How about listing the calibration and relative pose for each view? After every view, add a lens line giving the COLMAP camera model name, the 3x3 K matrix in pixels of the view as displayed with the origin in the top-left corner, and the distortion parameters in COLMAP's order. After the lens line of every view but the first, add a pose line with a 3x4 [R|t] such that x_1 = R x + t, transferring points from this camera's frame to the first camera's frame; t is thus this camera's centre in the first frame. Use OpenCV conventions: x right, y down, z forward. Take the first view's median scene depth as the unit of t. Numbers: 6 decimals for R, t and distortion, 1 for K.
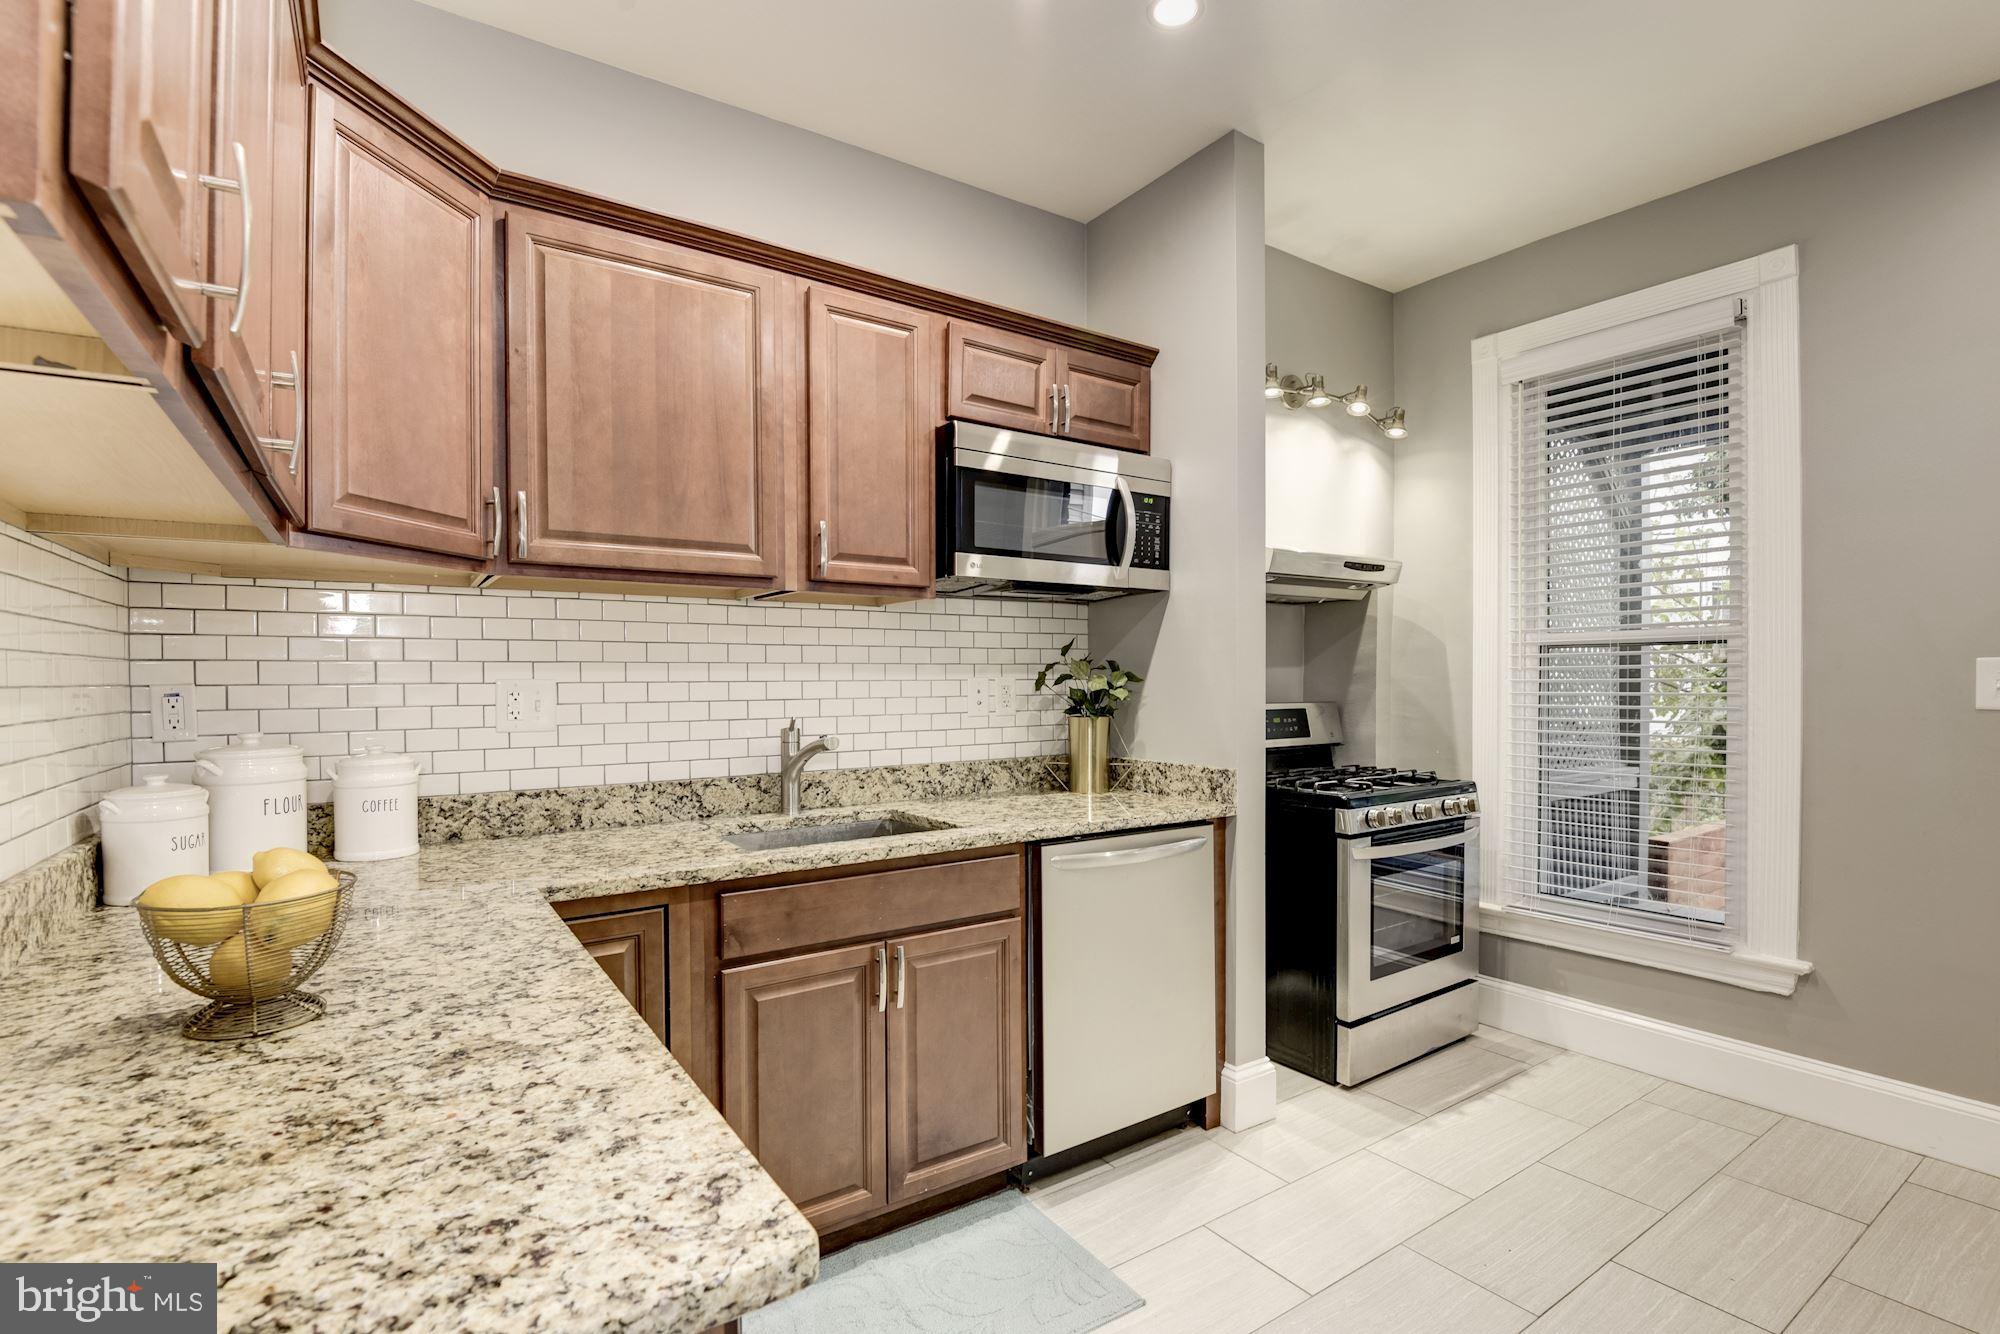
lens RADIAL K [[932.1, 0, 1007.6], [0, 932.1, 680.5], [0, 0, 1]] dist [-0.007117, -0.006614]
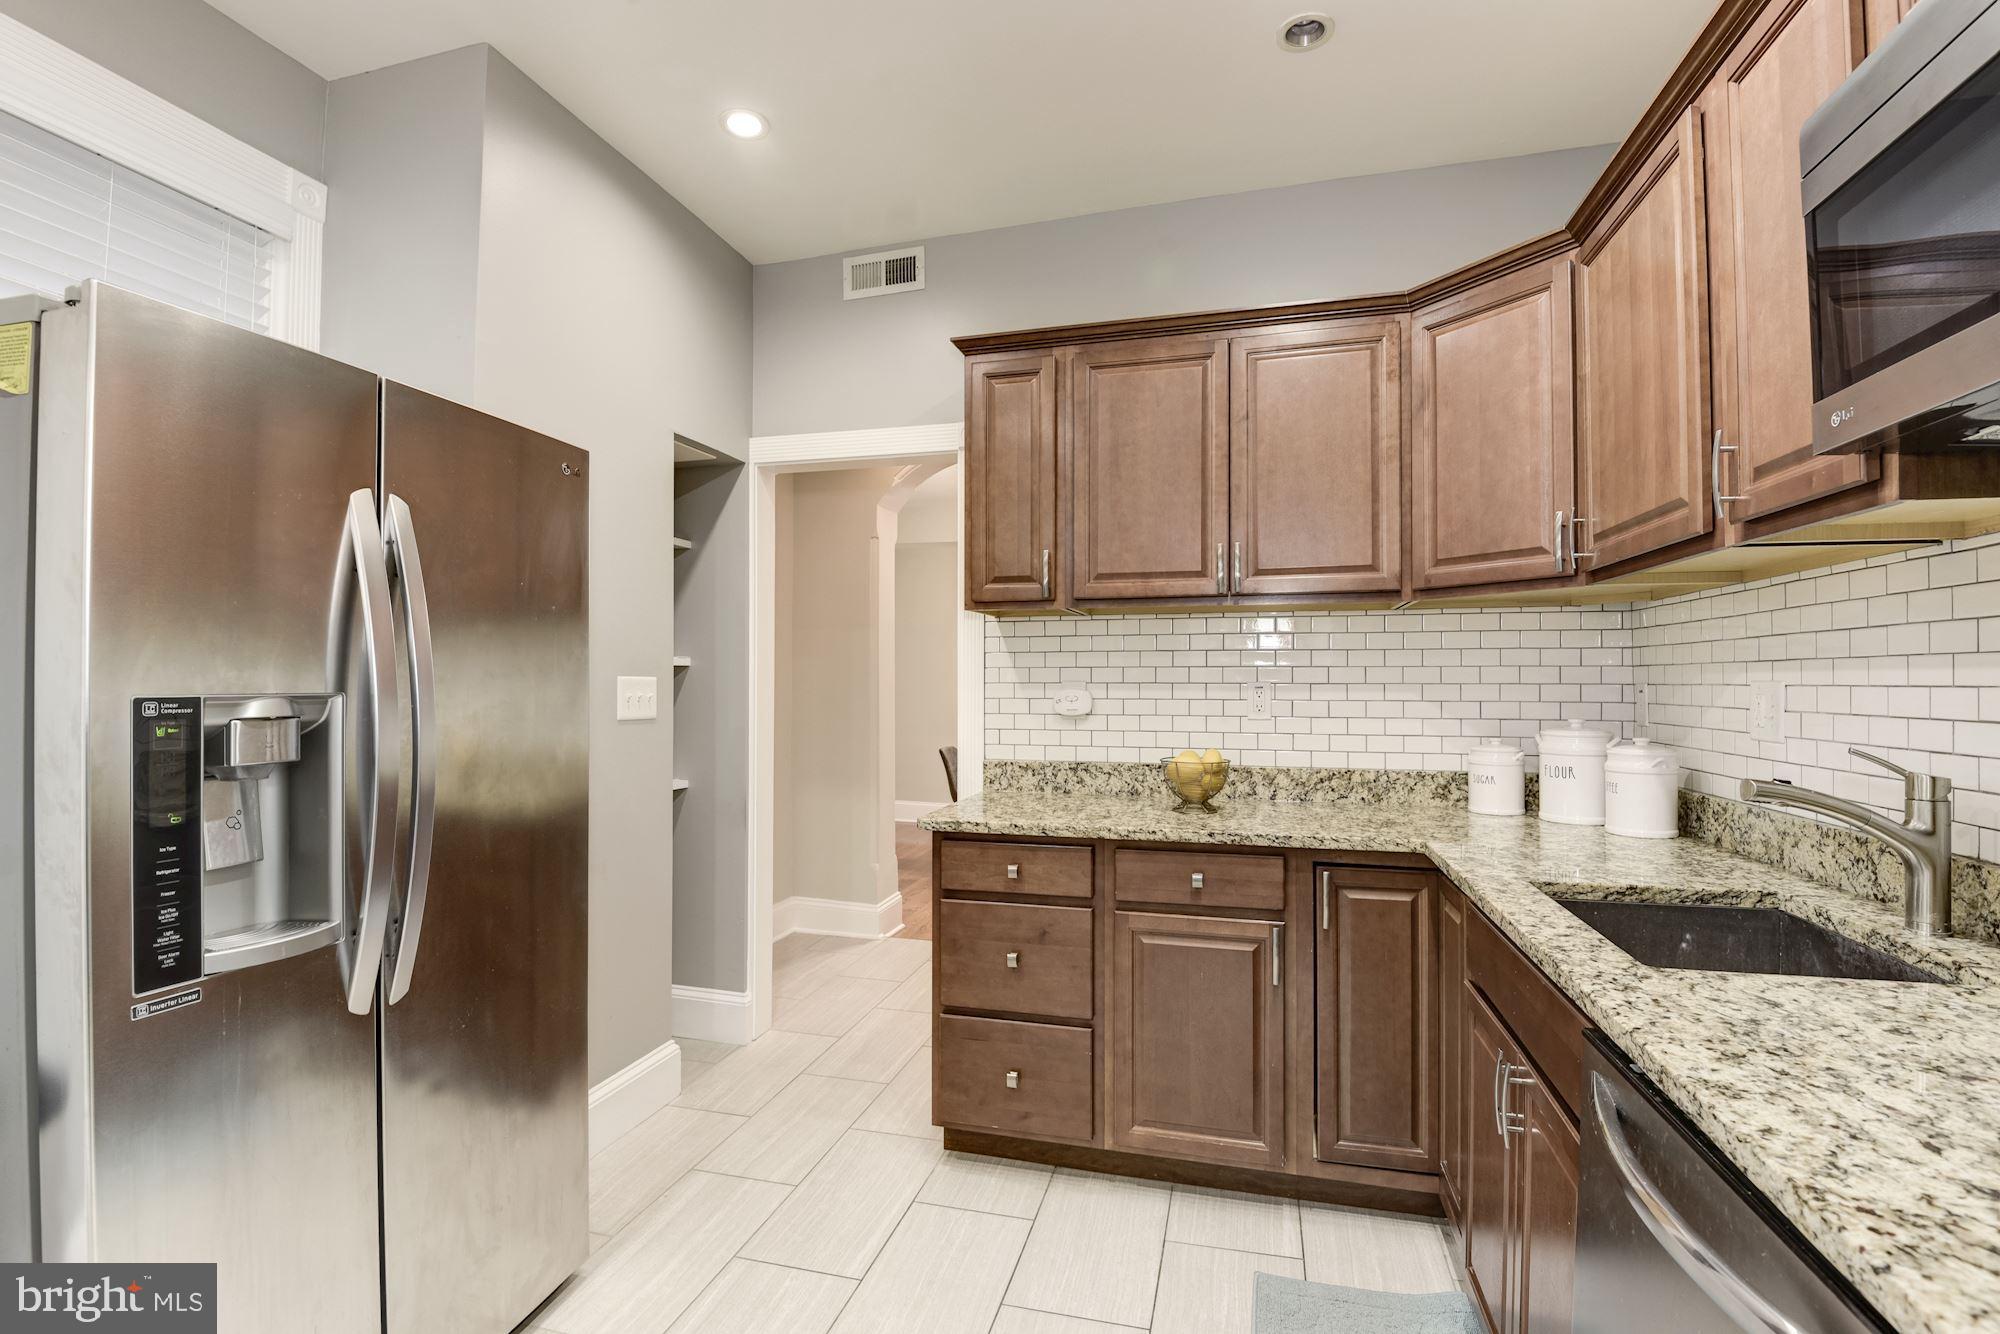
lens RADIAL K [[932.1, 0, 1002.2], [0, 932.1, 665.3], [0, 0, 1]] dist [-0.007117, -0.006614]
pose [[-0.758423, -0.008105, -0.651712, 0.468760], [0.000121, 0.999921, -0.012576, -0.003891], [0.651763, -0.009617, -0.758362, 0.961257]]
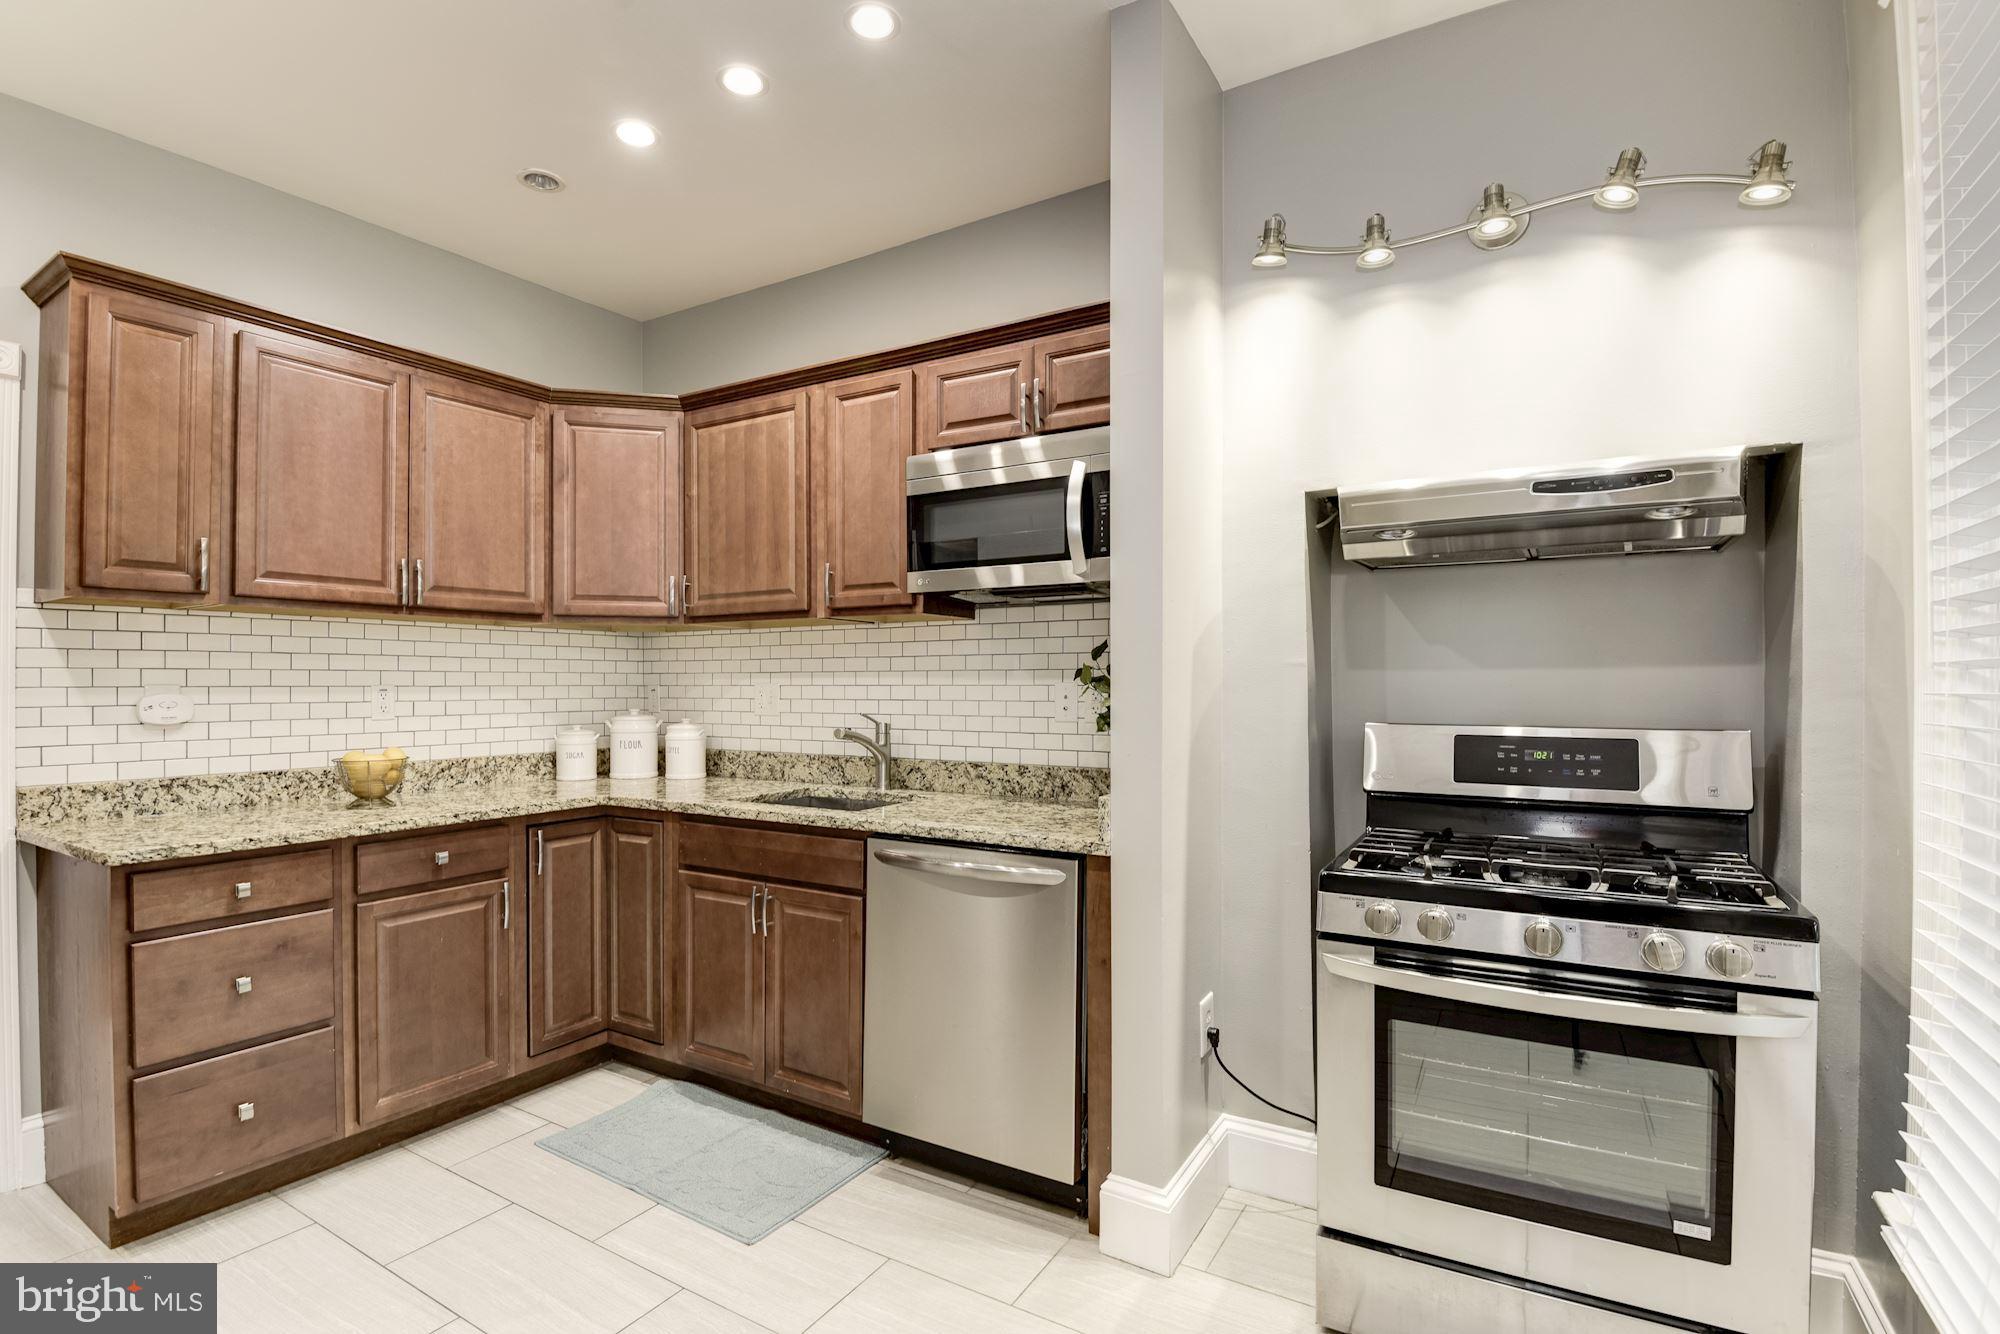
lens RADIAL K [[932.1, 0, 993.8], [0, 932.1, 669.9], [0, 0, 1]] dist [-0.007117, -0.006614]
pose [[0.414651, -0.008858, -0.909937, 0.901393], [-0.002894, 0.999935, -0.011053, -0.006242], [0.909976, 0.007217, 0.414599, 0.556208]]
